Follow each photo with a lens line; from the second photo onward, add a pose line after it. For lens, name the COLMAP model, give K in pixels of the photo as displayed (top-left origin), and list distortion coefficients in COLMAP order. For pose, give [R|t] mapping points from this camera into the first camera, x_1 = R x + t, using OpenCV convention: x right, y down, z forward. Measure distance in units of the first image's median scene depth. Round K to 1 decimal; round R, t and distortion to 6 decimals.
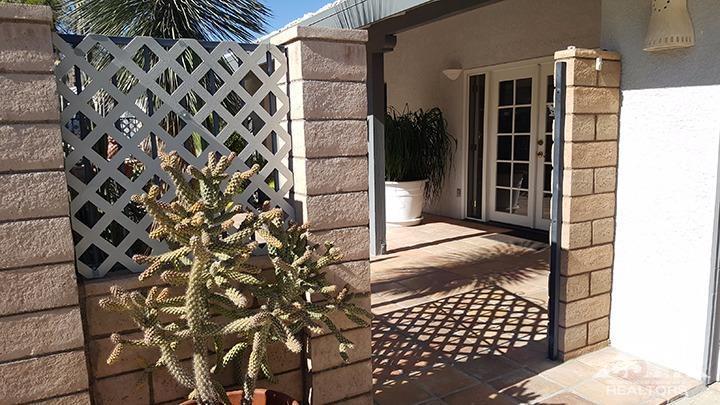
lens RADIAL K [[535.5, 0, 355.6], [0, 535.5, 216.6], [0, 0, 1]] dist [0.190166, -0.398483]
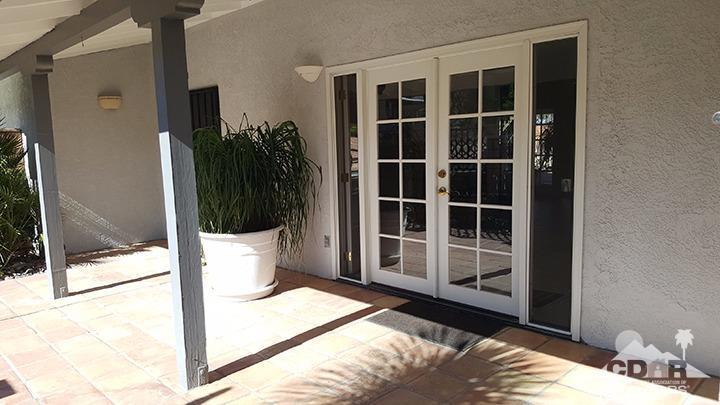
lens RADIAL K [[535.5, 0, 355.6], [0, 535.5, 216.6], [0, 0, 1]] dist [0.190166, -0.398483]
pose [[0.966327, -0.040070, 0.254178, 0.054603], [0.046698, 0.998707, -0.020092, -0.065934], [-0.253045, 0.031285, 0.966949, 0.337194]]
